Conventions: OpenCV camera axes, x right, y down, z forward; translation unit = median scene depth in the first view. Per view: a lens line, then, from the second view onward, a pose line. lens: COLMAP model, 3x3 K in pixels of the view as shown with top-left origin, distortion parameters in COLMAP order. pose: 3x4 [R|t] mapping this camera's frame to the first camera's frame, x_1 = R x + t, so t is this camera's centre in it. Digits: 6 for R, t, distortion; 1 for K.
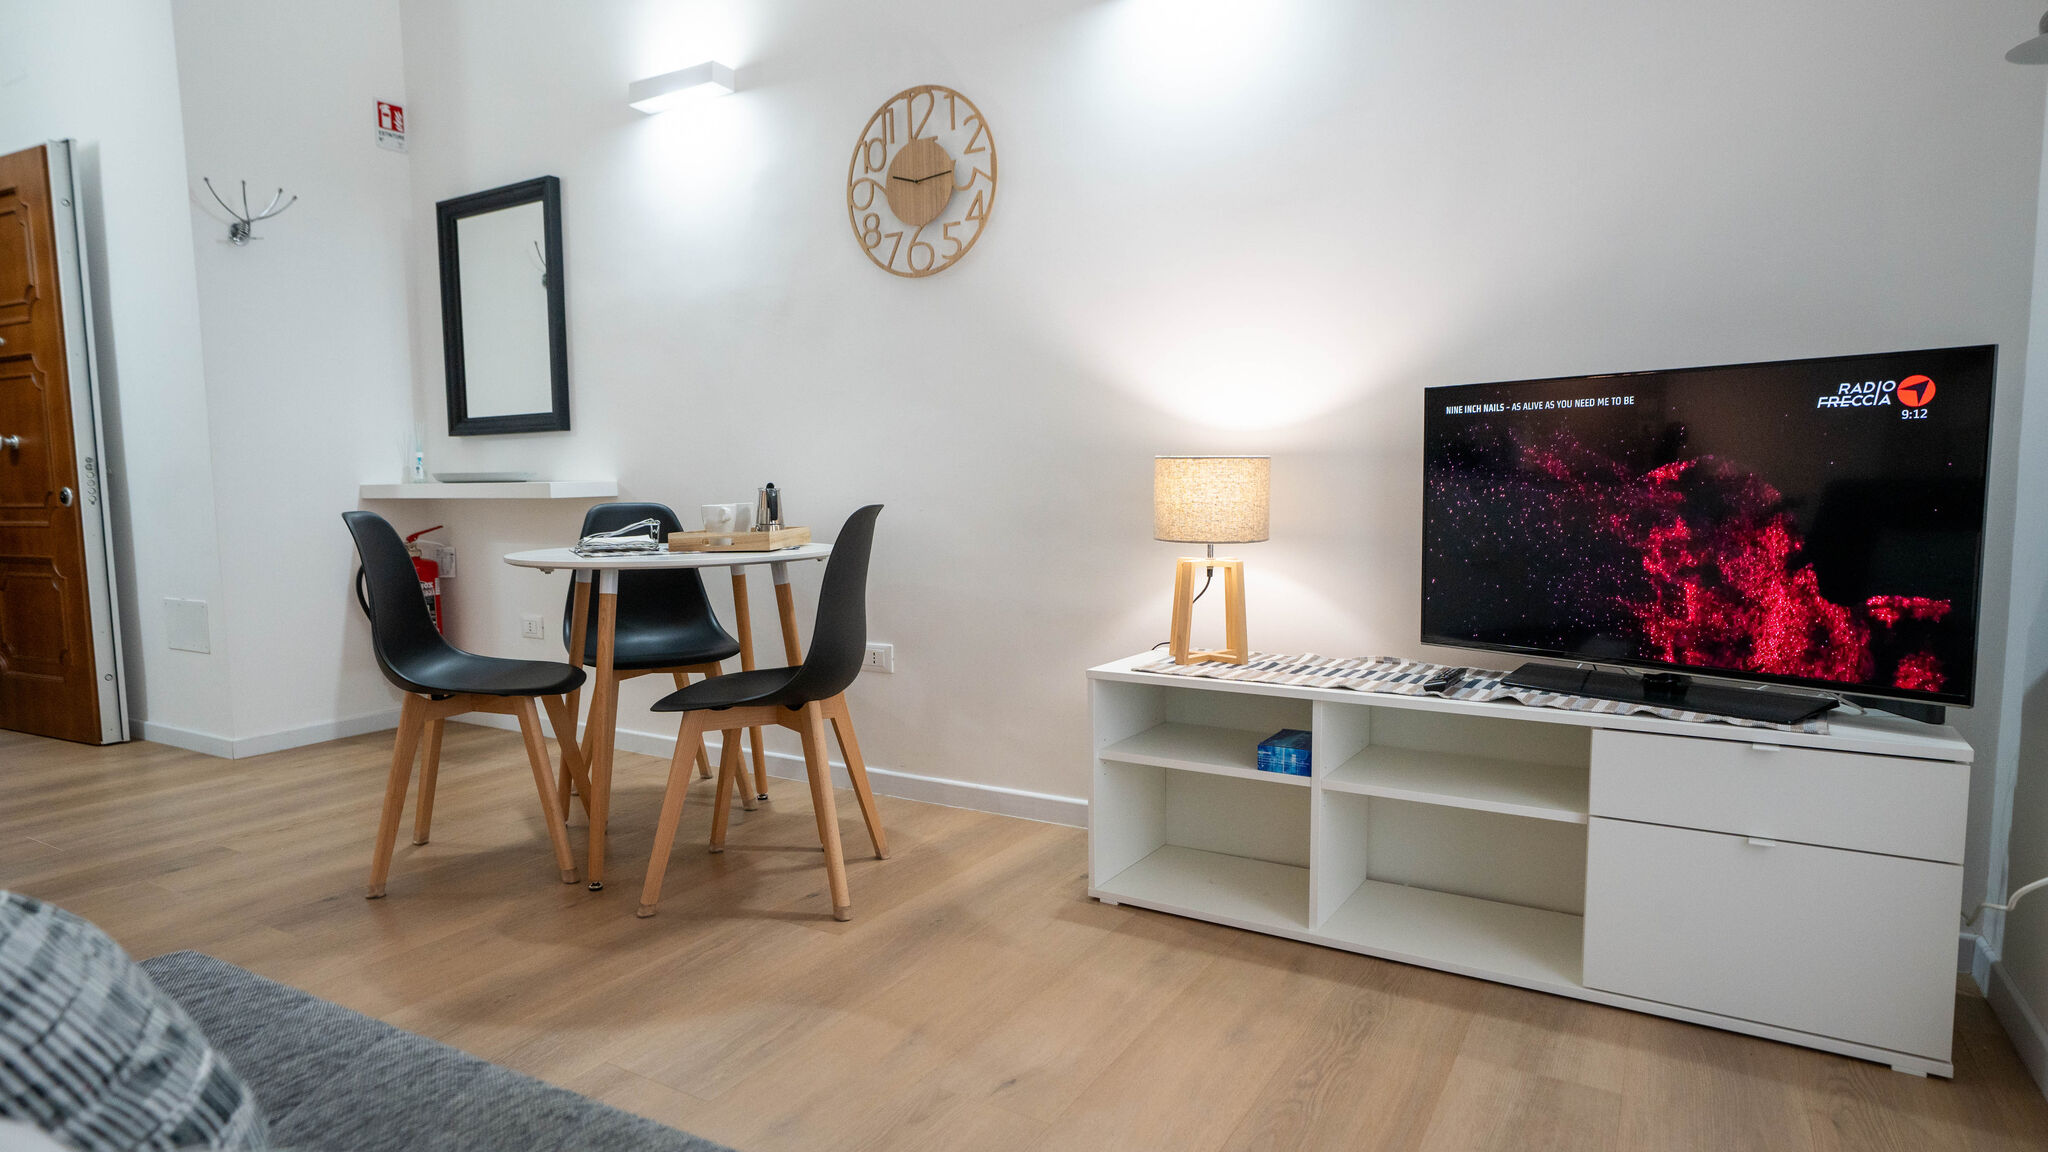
lens RADIAL K [[1125.9, 0, 1036.6], [0, 1125.9, 576.7], [0, 0, 1]] dist [-0.038946, 0.030200]
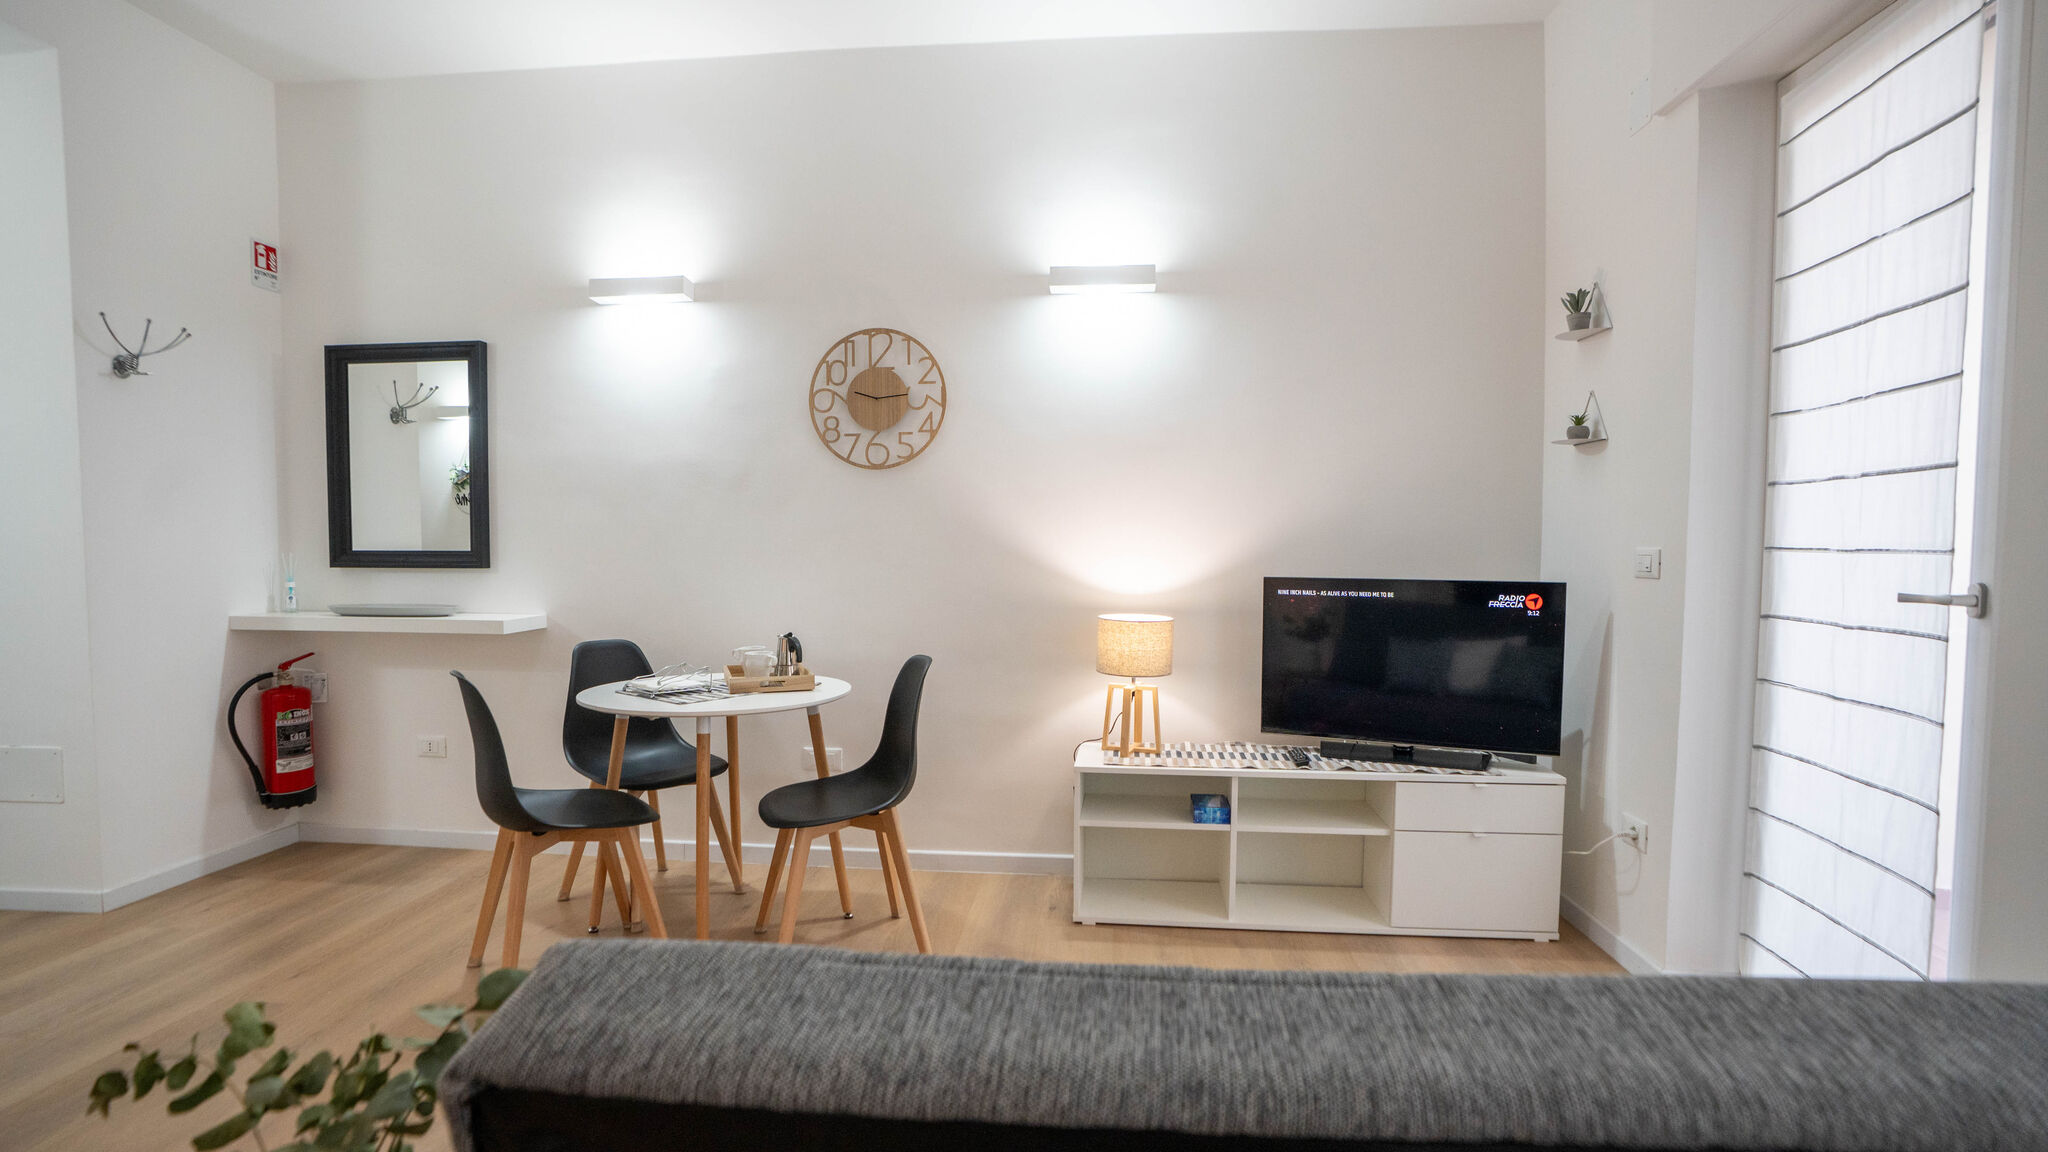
lens RADIAL K [[948.8, 0, 1025.4], [0, 948.8, 590.9], [0, 0, 1]] dist [-0.064726, 0.025851]
pose [[0.901489, -0.003732, 0.432786, -0.437905], [0.021778, 0.999087, -0.036748, -0.081525], [-0.432254, 0.042553, 0.900747, -0.072795]]
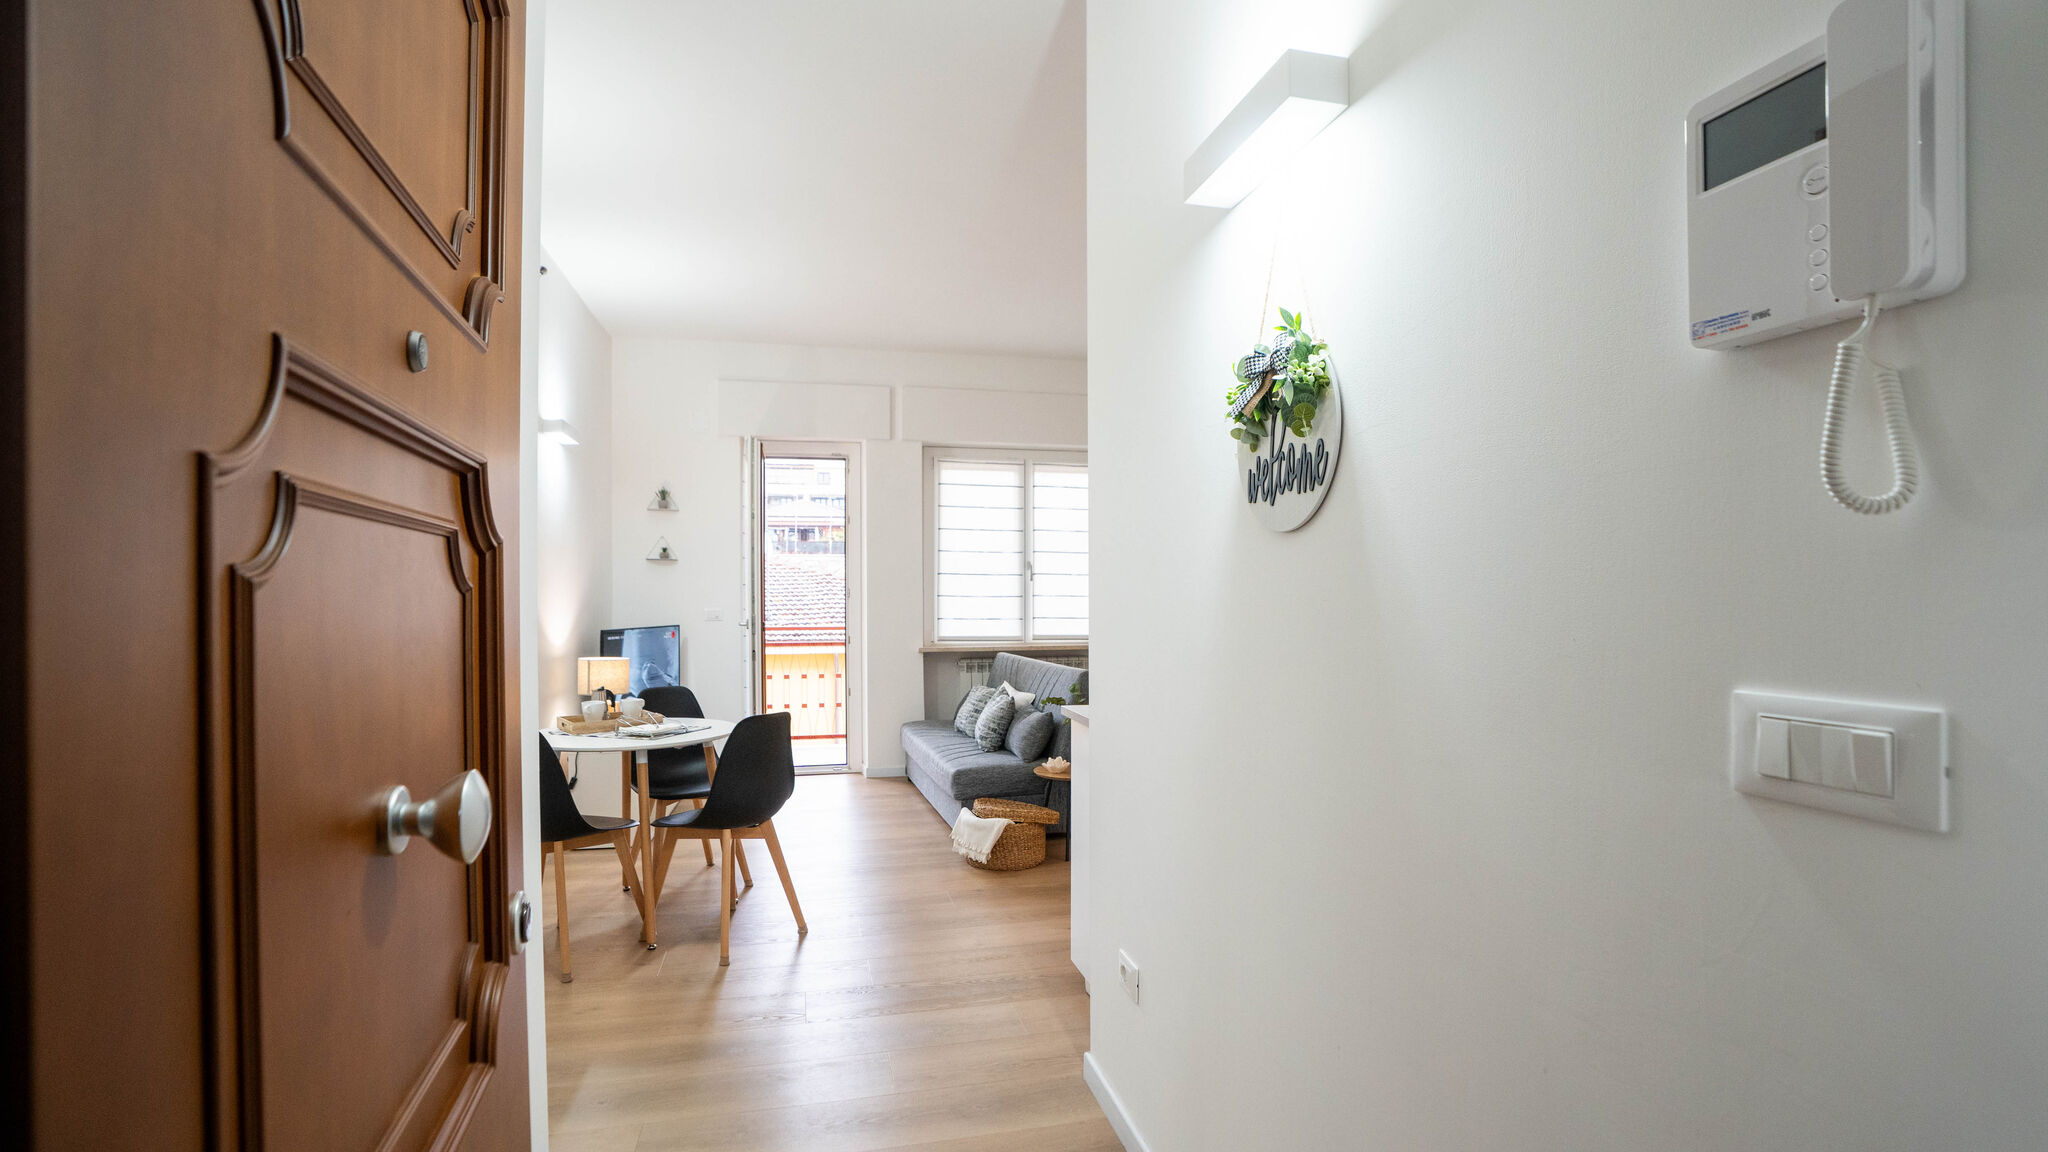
lens RADIAL K [[929.7, 0, 1029.5], [0, 929.7, 590.2], [0, 0, 1]] dist [-0.062666, 0.024674]
pose [[-0.705220, 0.028400, 0.708420, -1.540578], [0.089816, 0.994726, 0.049532, -0.218627], [-0.703277, 0.098558, -0.704051, 1.418946]]
